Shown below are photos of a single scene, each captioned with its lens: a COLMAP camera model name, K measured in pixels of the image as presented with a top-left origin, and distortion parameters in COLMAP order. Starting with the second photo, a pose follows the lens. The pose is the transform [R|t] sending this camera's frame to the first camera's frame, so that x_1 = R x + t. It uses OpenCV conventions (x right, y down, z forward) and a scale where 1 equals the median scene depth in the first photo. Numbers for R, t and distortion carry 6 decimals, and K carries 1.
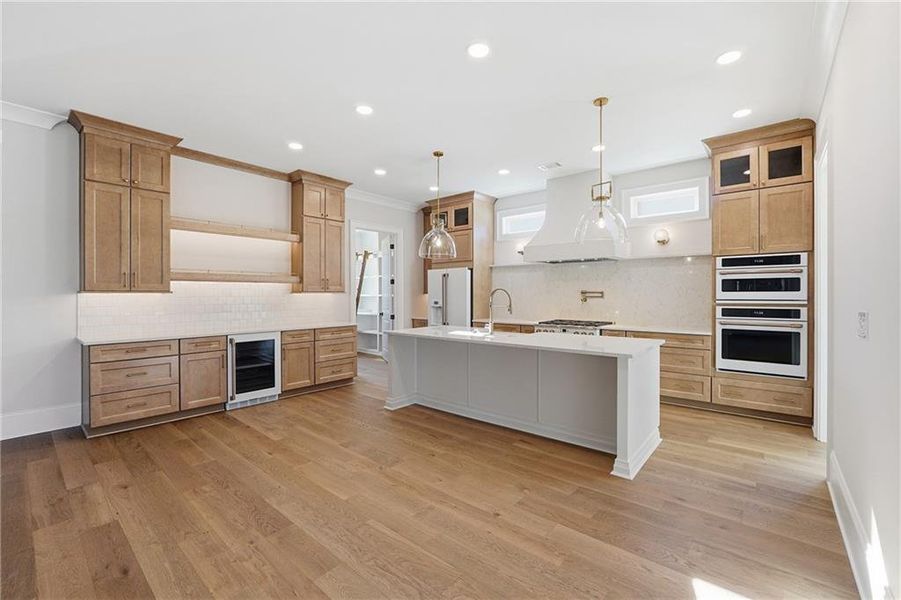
lens RADIAL K [[382.1, 0, 452.6], [0, 382.1, 295.6], [0, 0, 1]] dist [-0.012501, 0.001463]
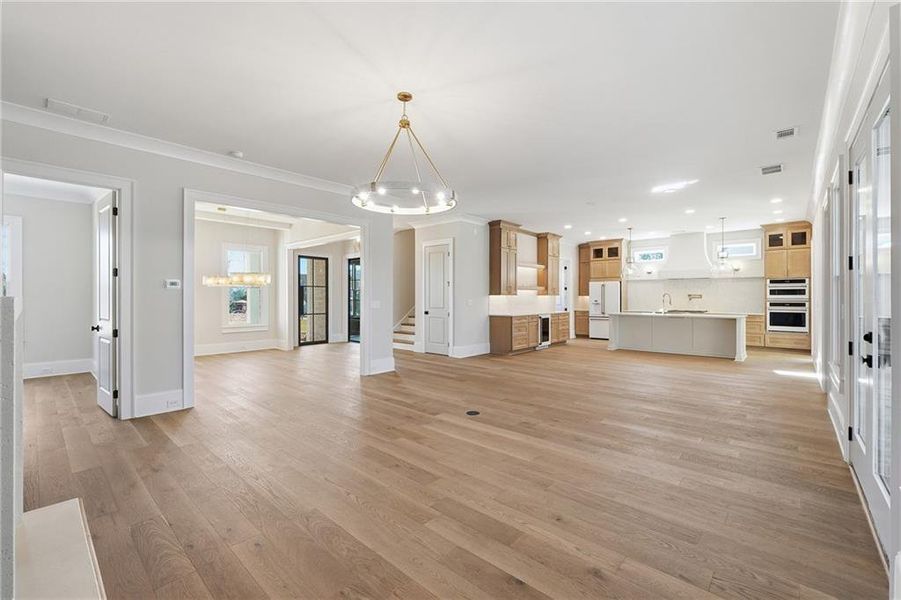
lens RADIAL K [[382.1, 0, 454.8], [0, 382.1, 296.4], [0, 0, 1]] dist [-0.012501, 0.001463]
pose [[0.999711, 0.001428, -0.024000, -1.031373], [-0.001494, 0.999995, -0.002747, 0.005890], [0.023996, 0.002782, 0.999708, -1.202802]]
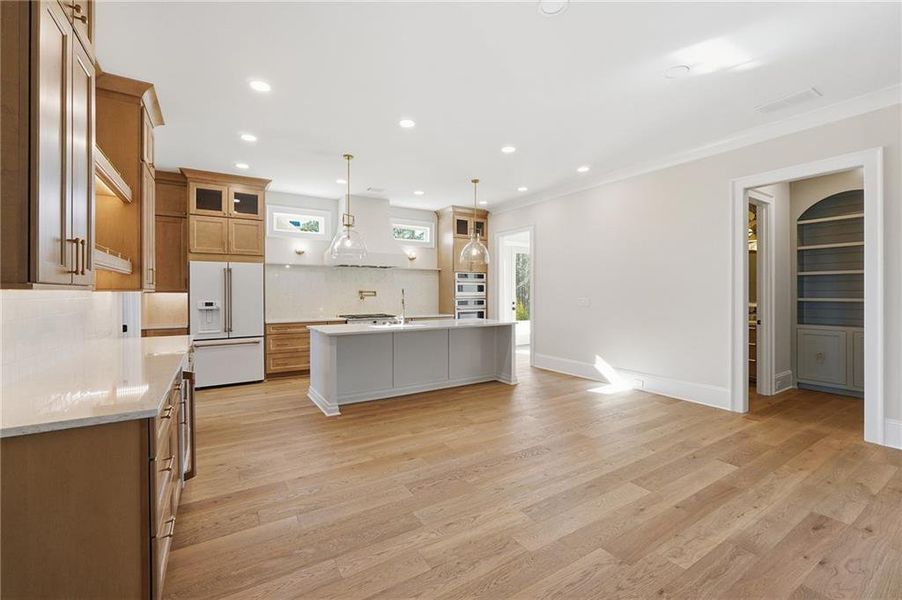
lens RADIAL K [[382.5, 0, 458.5], [0, 382.5, 296.1], [0, 0, 1]] dist [-0.012501, 0.001463]
pose [[0.295485, -0.007697, 0.955316, -1.022926], [0.004023, 0.999969, 0.006812, -0.002055], [-0.955339, 0.001831, 0.295507, 0.448600]]
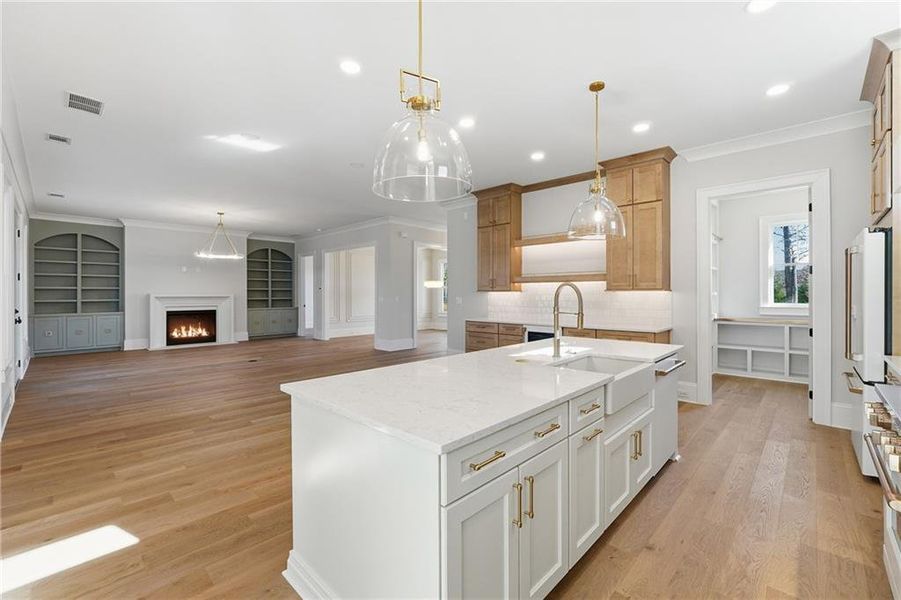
lens RADIAL K [[382.1, 0, 457.0], [0, 382.1, 293.4], [0, 0, 1]] dist [-0.012501, 0.001463]
pose [[-0.045356, 0.001773, -0.998969, 0.710697], [-0.000532, 0.999998, 0.001799, -0.001682], [0.998971, 0.000613, -0.045355, 0.848612]]
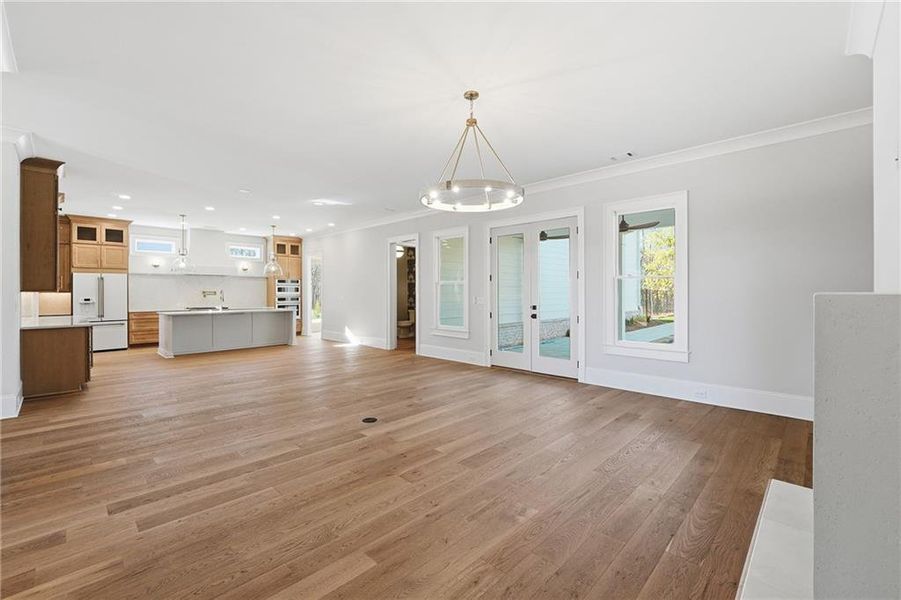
lens RADIAL K [[382.1, 0, 457.0], [0, 382.1, 294.6], [0, 0, 1]] dist [-0.012501, 0.001463]
pose [[0.060609, -0.005056, 0.998149, -1.929178], [0.005103, 0.999976, 0.004755, 0.002959], [-0.998149, 0.004806, 0.060634, -0.452242]]
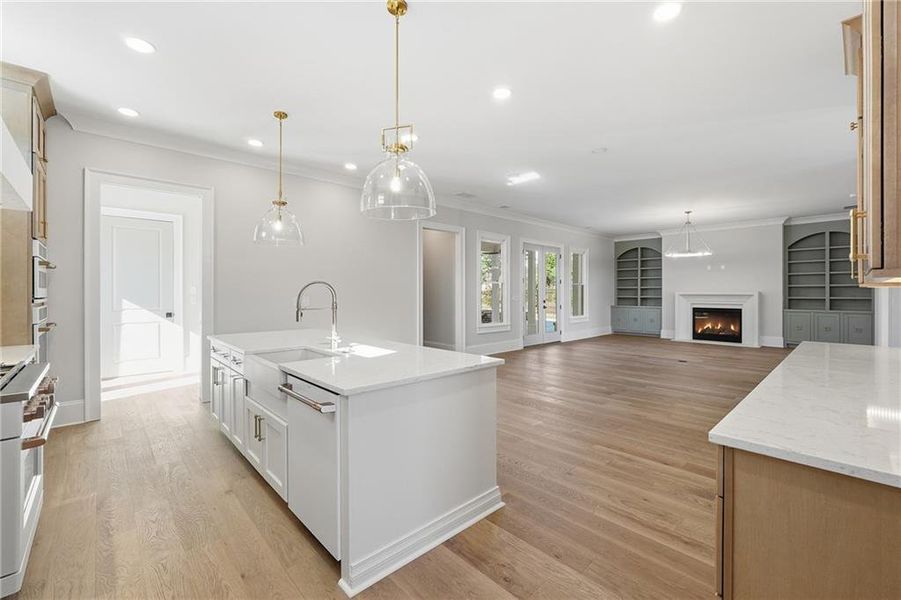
lens RADIAL K [[382.1, 0, 458.0], [0, 382.1, 294.4], [0, 0, 1]] dist [-0.012501, 0.001463]
pose [[-0.994742, 0.001873, 0.102397, -0.181808], [0.002744, 0.999961, 0.008362, -0.001291], [-0.102377, 0.008599, -0.994709, 1.613990]]
